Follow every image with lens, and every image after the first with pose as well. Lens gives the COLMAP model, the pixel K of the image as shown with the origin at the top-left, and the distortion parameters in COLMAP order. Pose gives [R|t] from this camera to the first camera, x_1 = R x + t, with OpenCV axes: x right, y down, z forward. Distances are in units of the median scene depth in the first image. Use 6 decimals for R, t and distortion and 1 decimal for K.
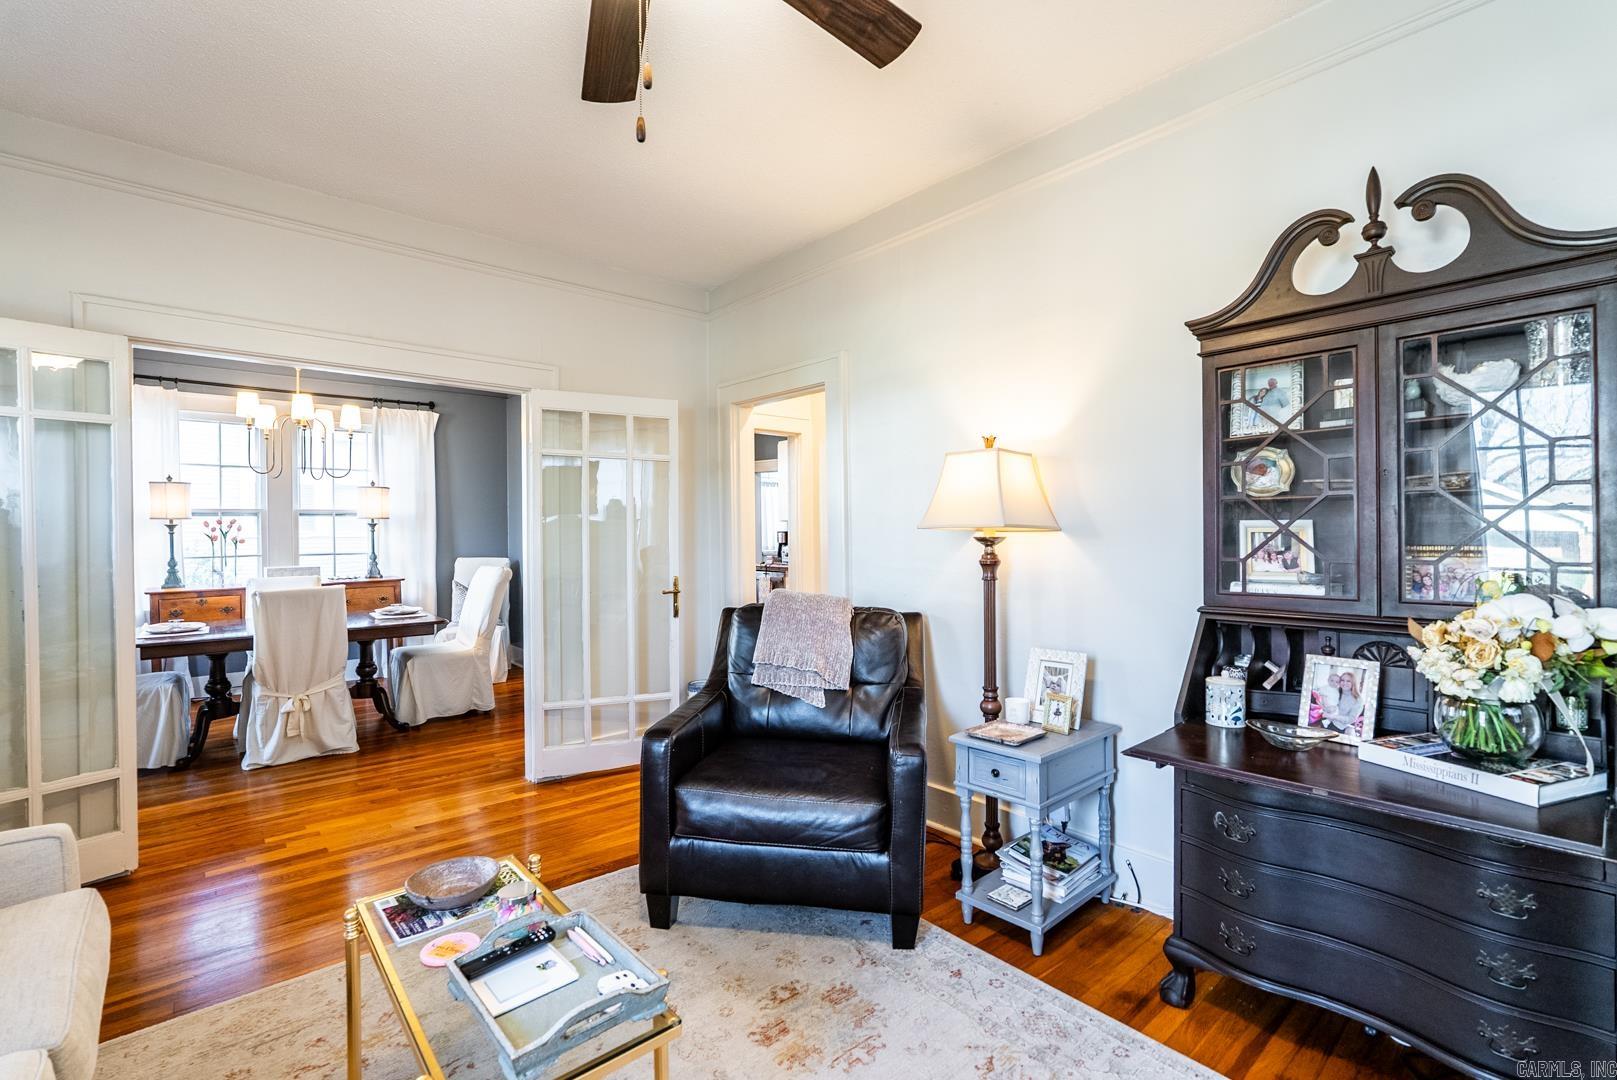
lens RADIAL K [[718.6, 0, 813.0], [0, 718.6, 535.9], [0, 0, 1]] dist [-0.005735, -0.000593]
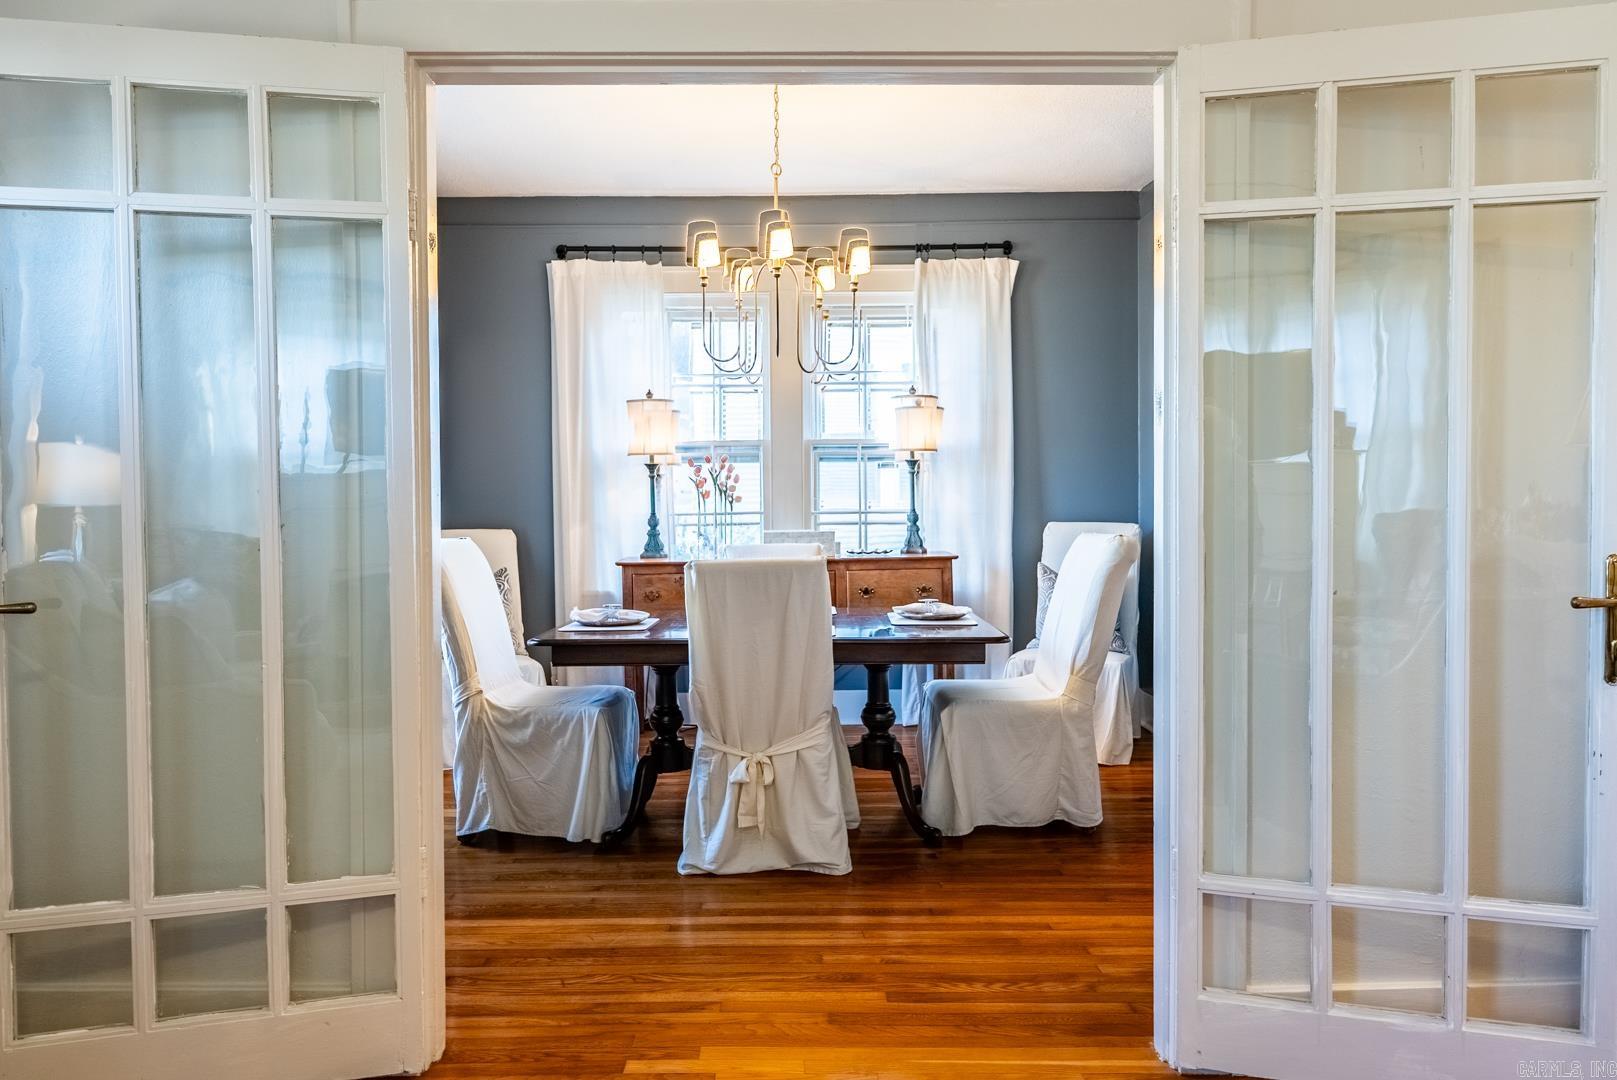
lens RADIAL K [[1129.9, 0, 793.6], [0, 1129.9, 532.5], [0, 0, 1]] dist [-0.001290, -0.002158]
pose [[0.758955, 0.014569, -0.650980, -0.116822], [-0.002097, 0.999799, 0.019930, 0.030481], [0.651140, -0.013761, 0.758833, 0.312550]]
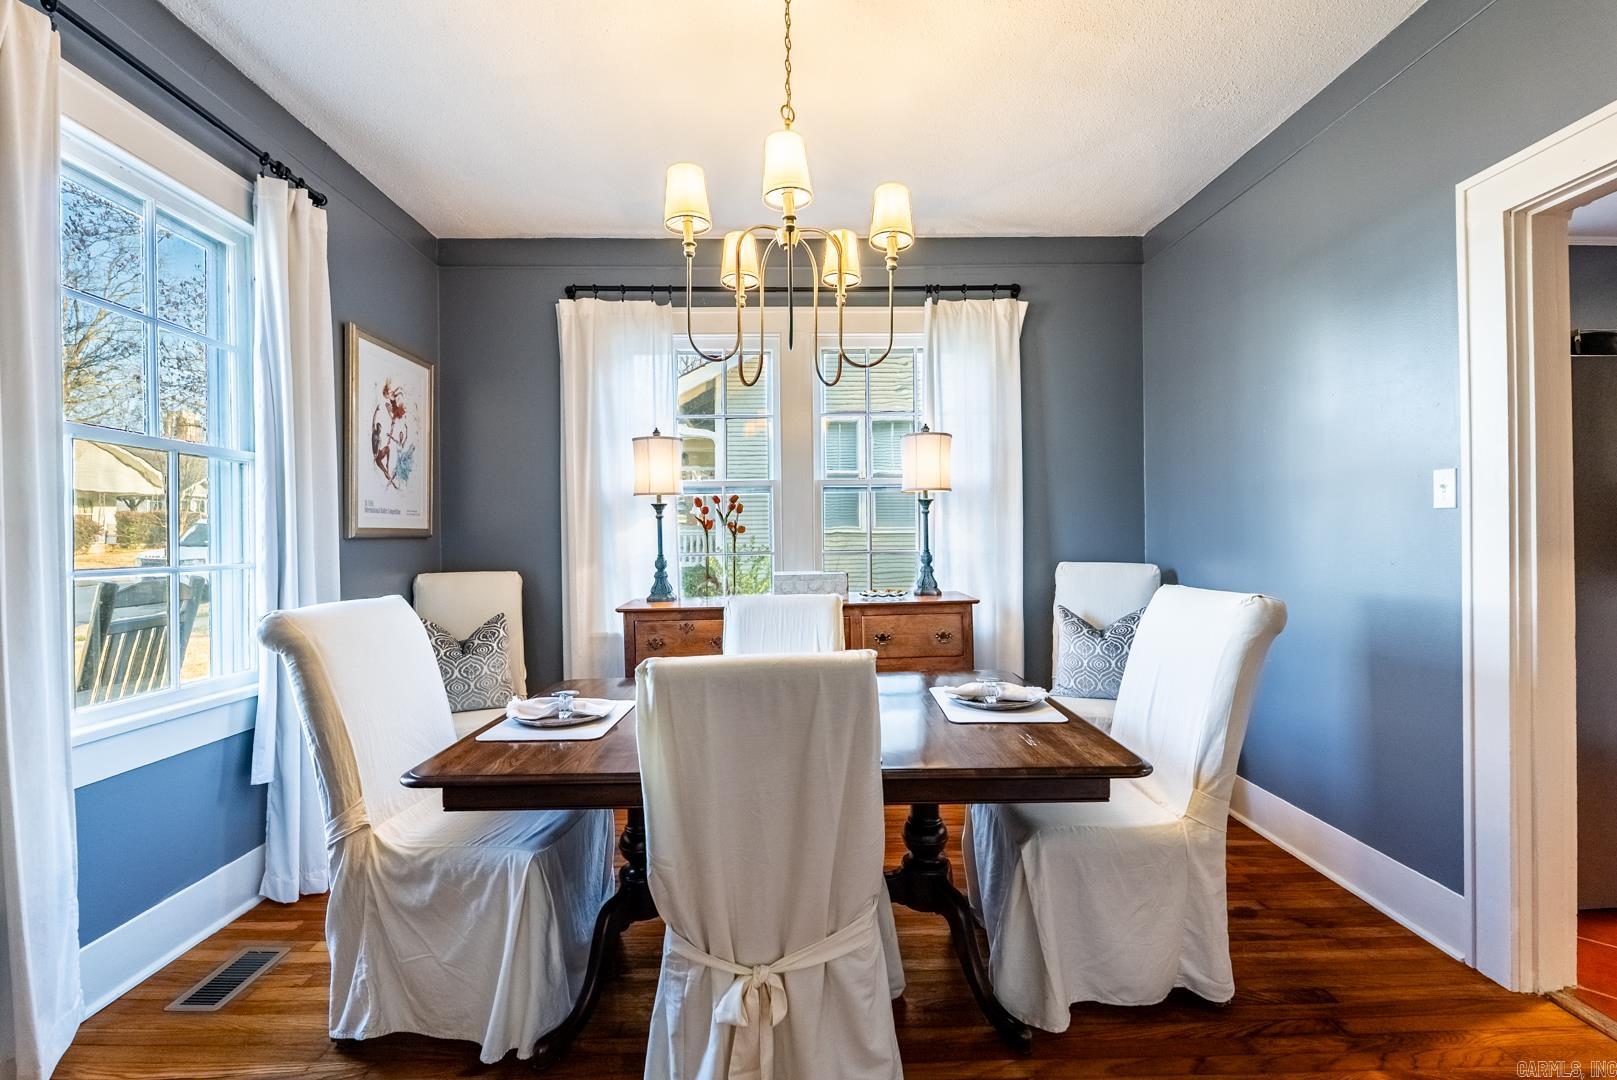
lens RADIAL K [[718.6, 0, 813.0], [0, 718.6, 535.9], [0, 0, 1]] dist [-0.005735, -0.000593]
pose [[0.774134, -0.002401, -0.633017, -0.415943], [0.000776, 0.999996, -0.002844, 0.017083], [0.633021, 0.001710, 0.774133, 0.647197]]
